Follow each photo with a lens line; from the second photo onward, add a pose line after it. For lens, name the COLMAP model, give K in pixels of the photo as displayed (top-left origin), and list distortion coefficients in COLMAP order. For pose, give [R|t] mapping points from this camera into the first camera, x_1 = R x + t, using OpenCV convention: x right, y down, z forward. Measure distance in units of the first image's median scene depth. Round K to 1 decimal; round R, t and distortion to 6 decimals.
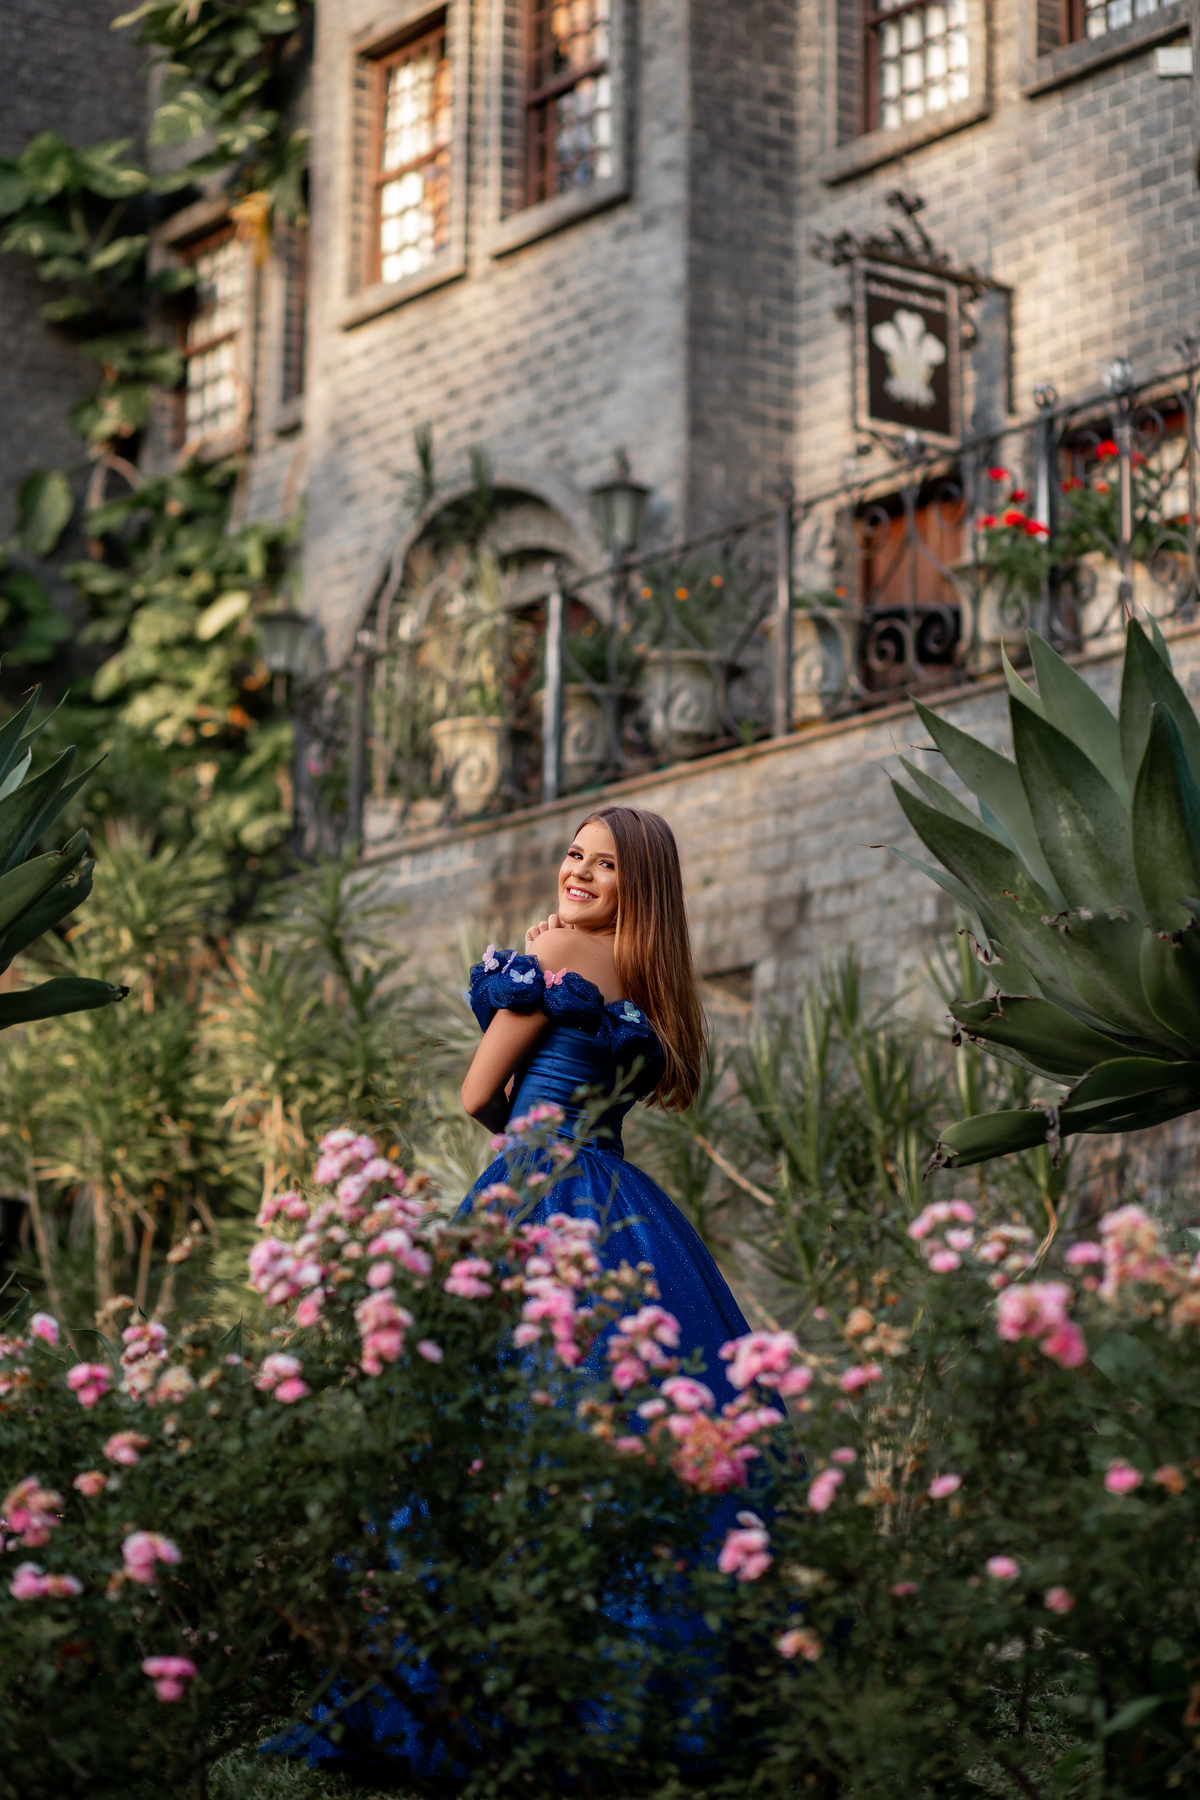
lens RADIAL K [[4463.3, 0, 600.0], [0, 4463.3, 900.0], [0, 0, 1]] dist [0.058485, -2.352128]
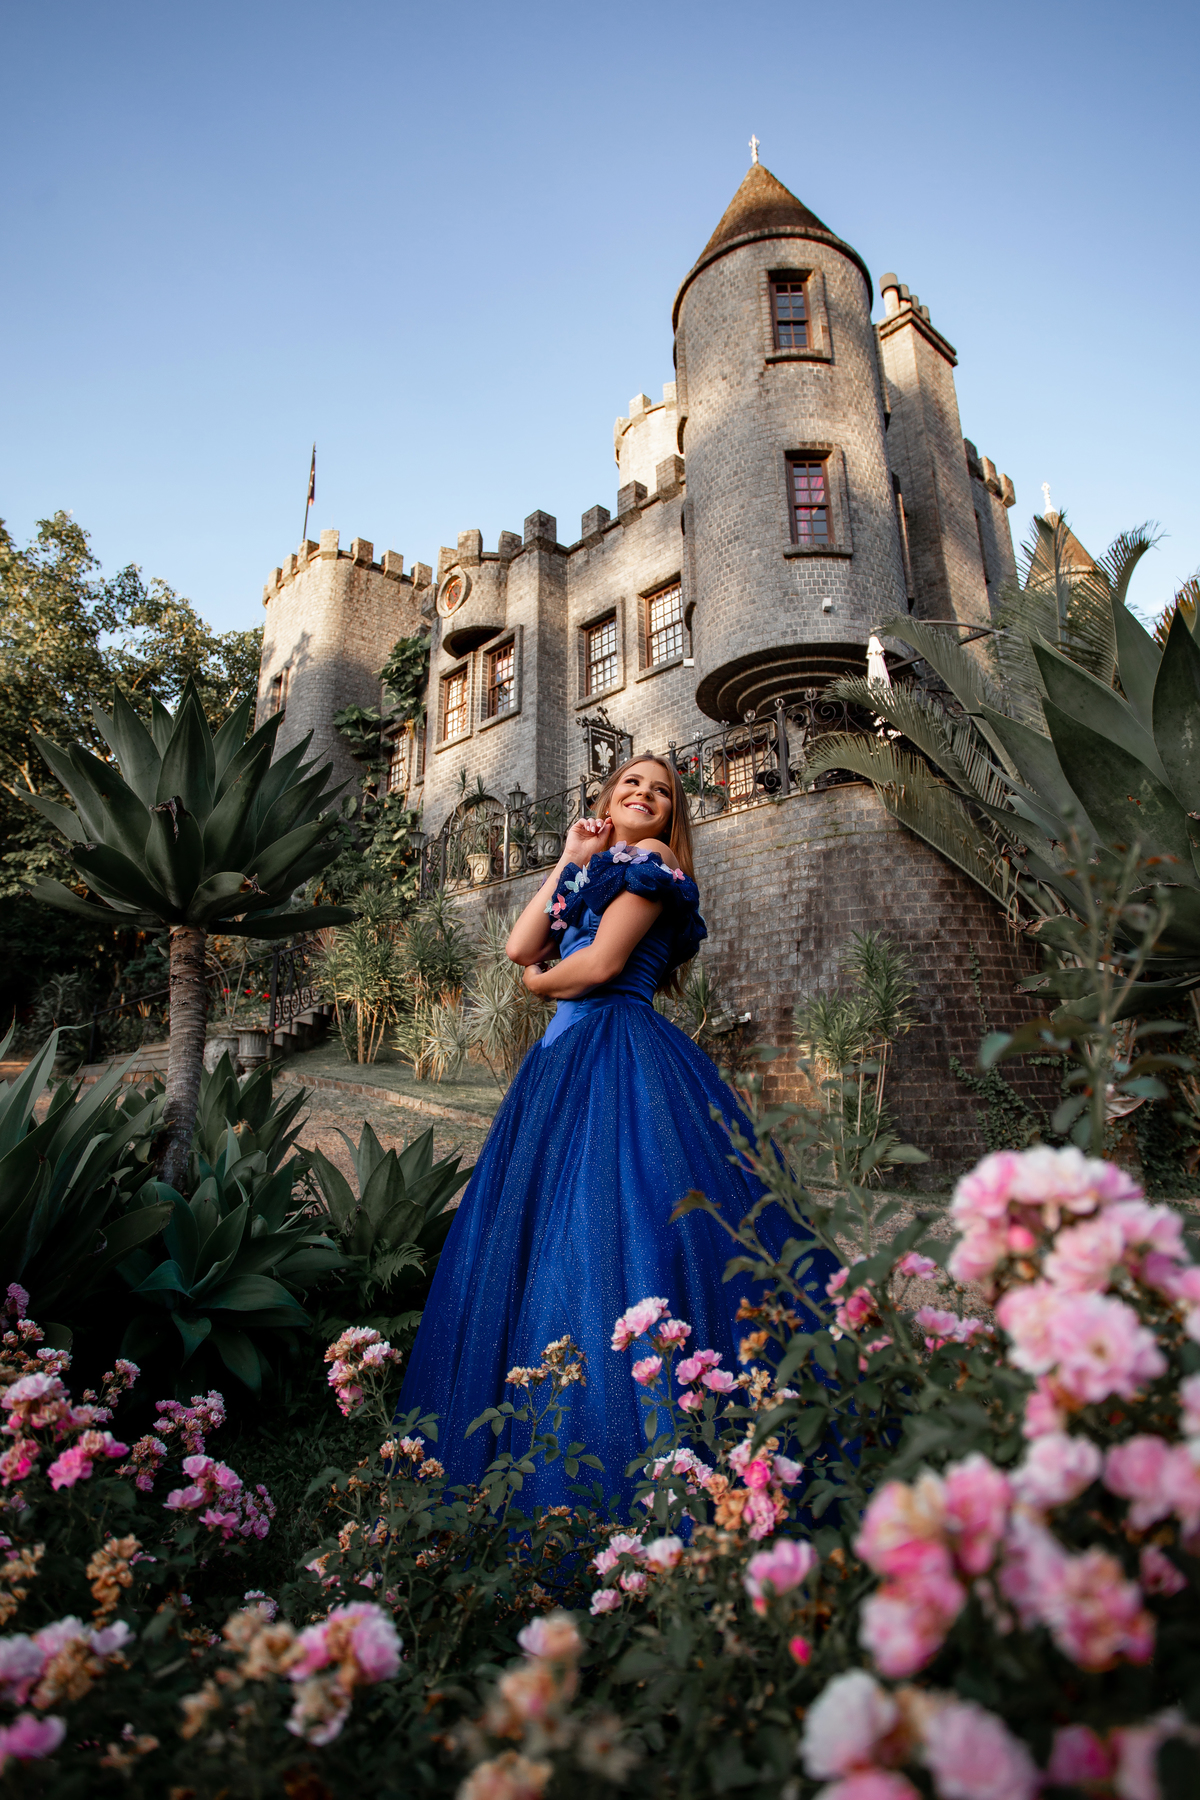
lens RADIAL K [[973.8, 0, 600.7], [0, 973.8, 832.2], [0, 0, 1]] dist [-0.093203, 0.052536]
pose [[0.992199, 0.010169, 0.124246, -0.024316], [0.001773, 0.995416, -0.095624, 0.009709], [-0.124649, 0.095099, 0.987633, 0.244344]]
